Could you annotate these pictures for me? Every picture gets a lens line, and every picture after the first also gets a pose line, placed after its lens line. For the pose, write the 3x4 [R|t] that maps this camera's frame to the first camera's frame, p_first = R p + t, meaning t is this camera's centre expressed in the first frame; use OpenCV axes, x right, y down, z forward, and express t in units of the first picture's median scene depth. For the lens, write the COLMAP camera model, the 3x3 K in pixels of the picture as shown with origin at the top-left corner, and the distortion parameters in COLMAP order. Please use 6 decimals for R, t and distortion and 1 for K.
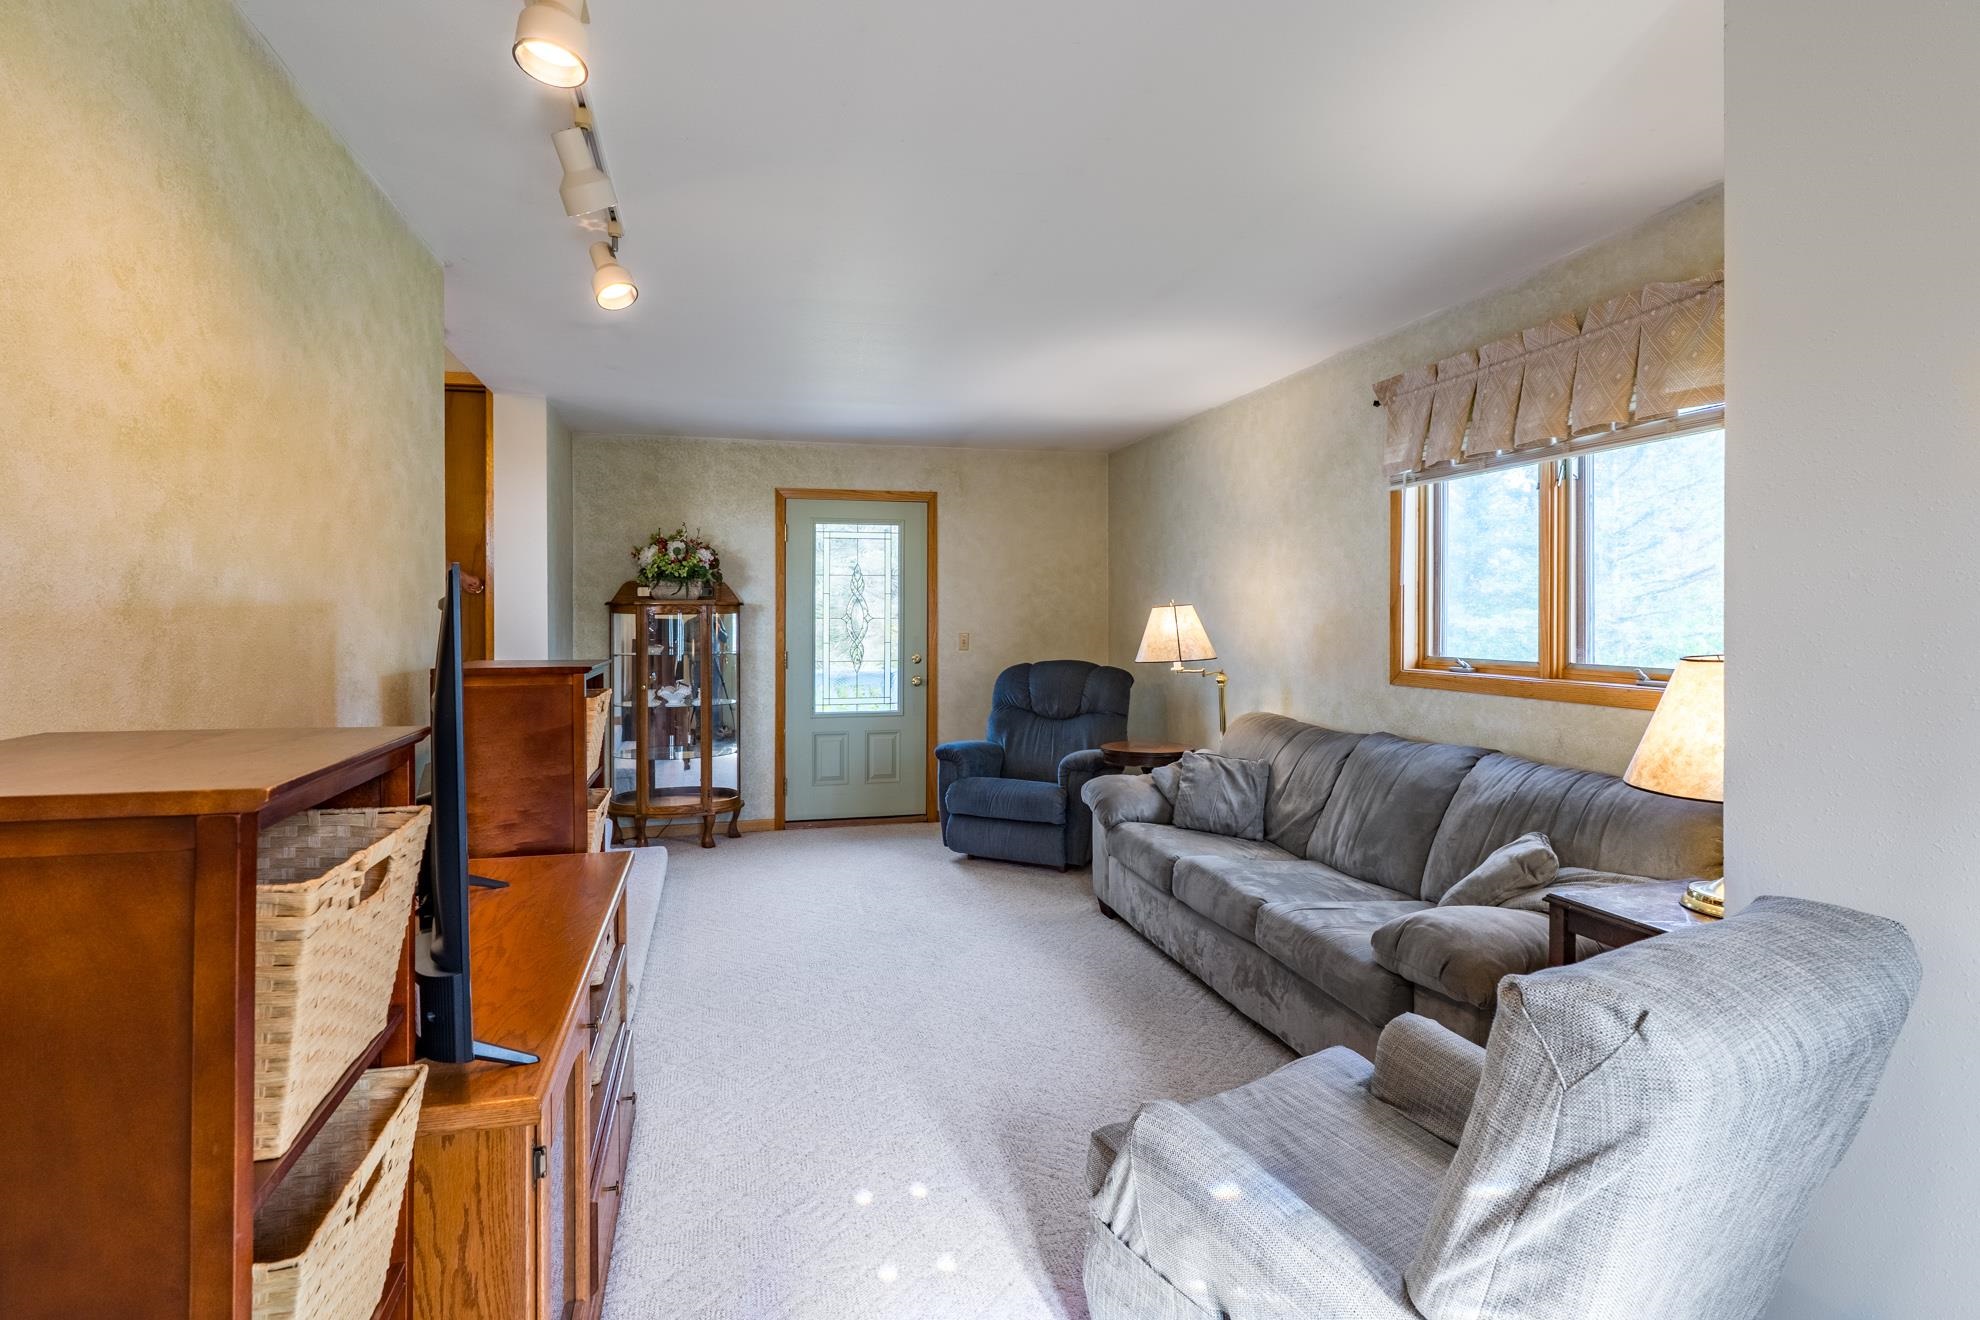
lens RADIAL K [[905.7, 0, 972.5], [0, 905.7, 617.2], [0, 0, 1]] dist [-0.001336, 0.000648]
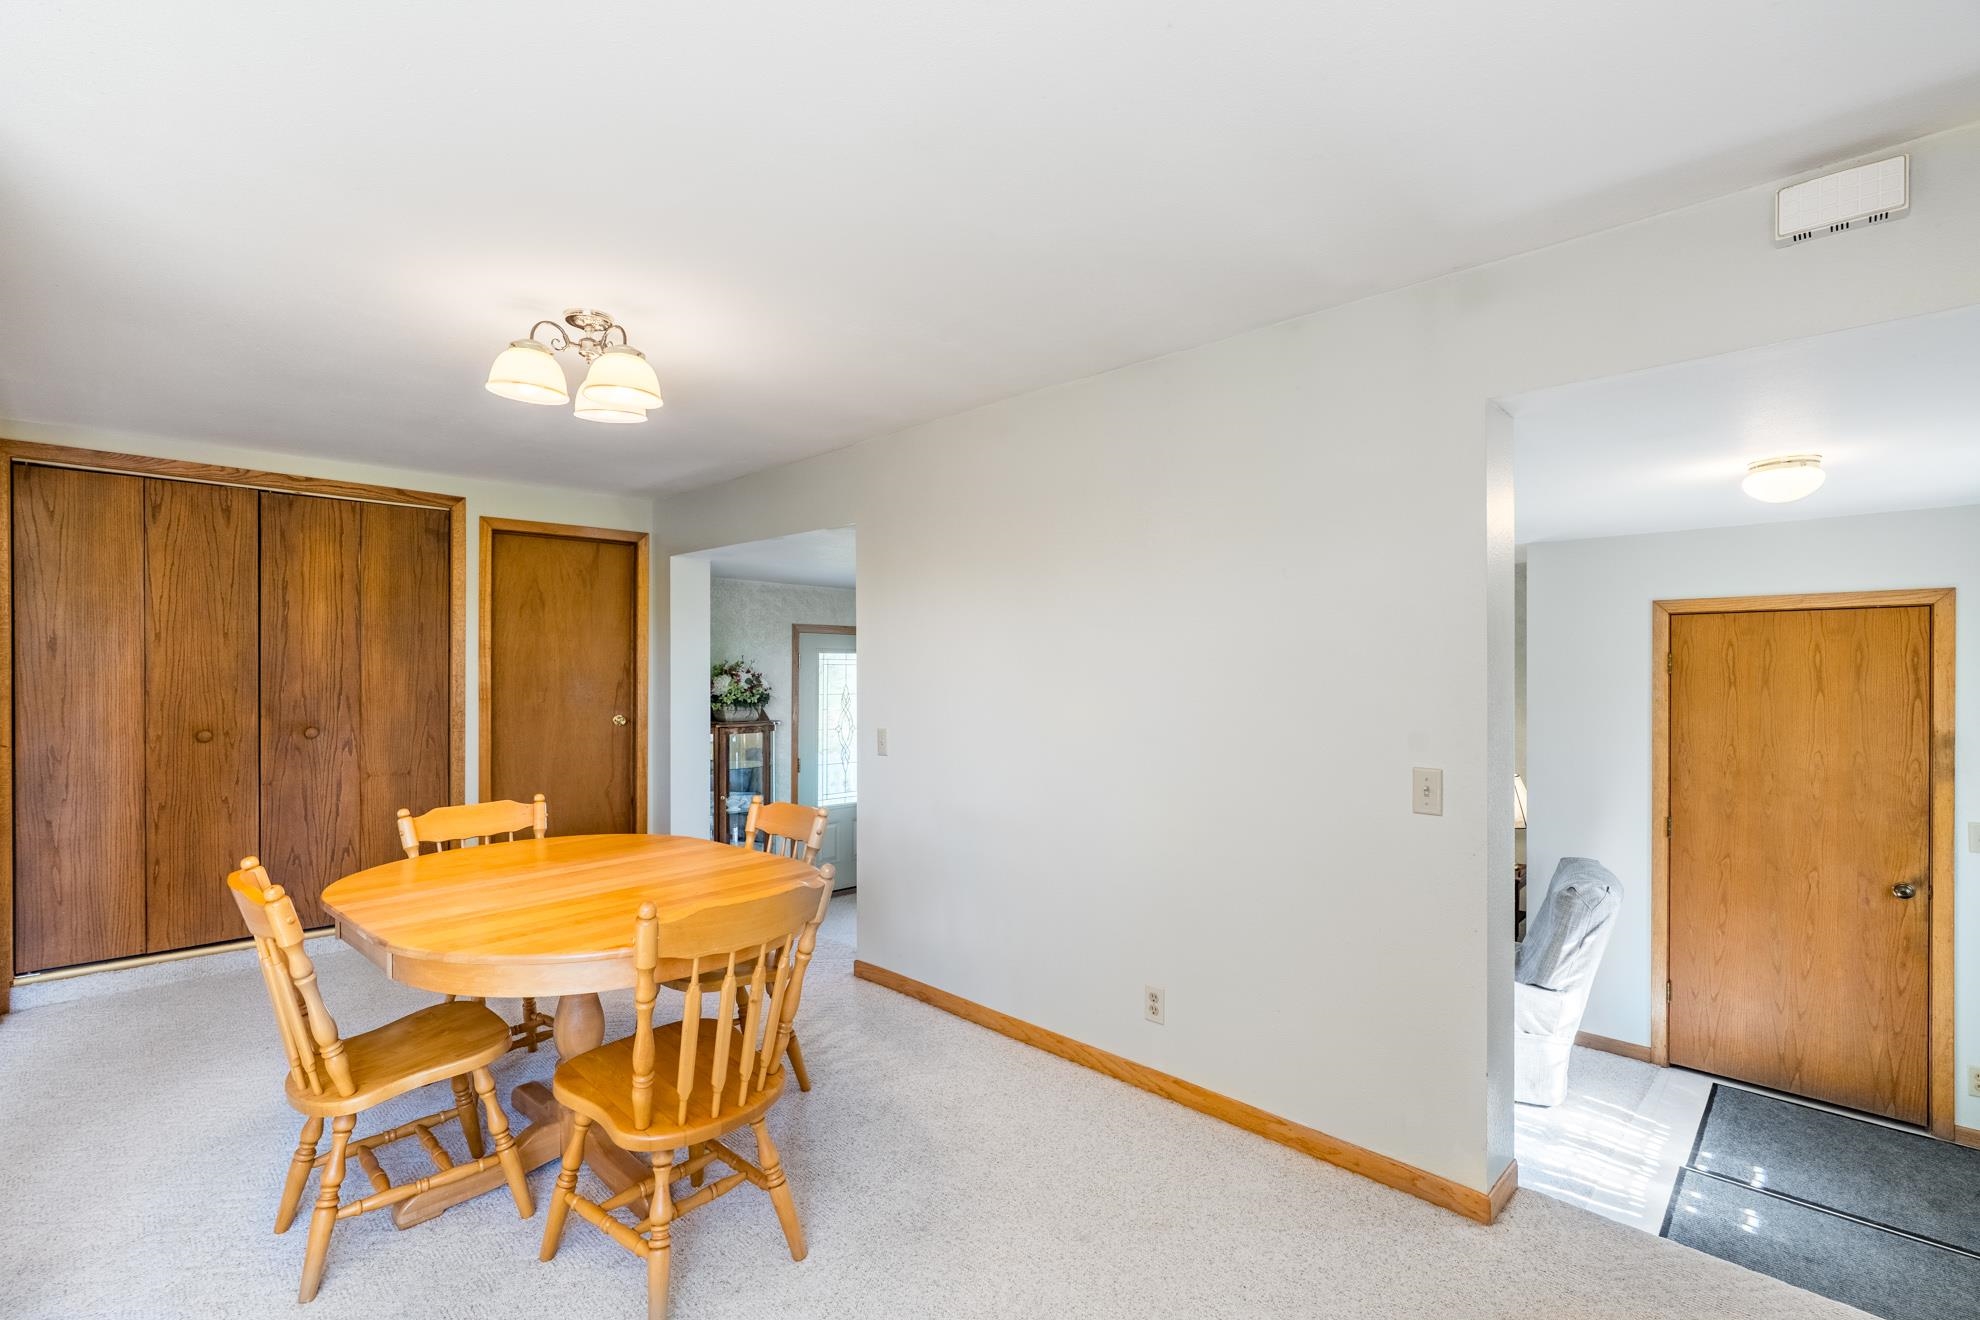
lens RADIAL K [[905.7, 0, 986.6], [0, 905.7, 666.1], [0, 0, 1]] dist [-0.001336, 0.000648]
pose [[0.870296, 0.013880, 0.492333, -0.590891], [-0.010993, 0.999901, -0.008758, -0.078397], [-0.492406, 0.002210, 0.870363, -0.185758]]
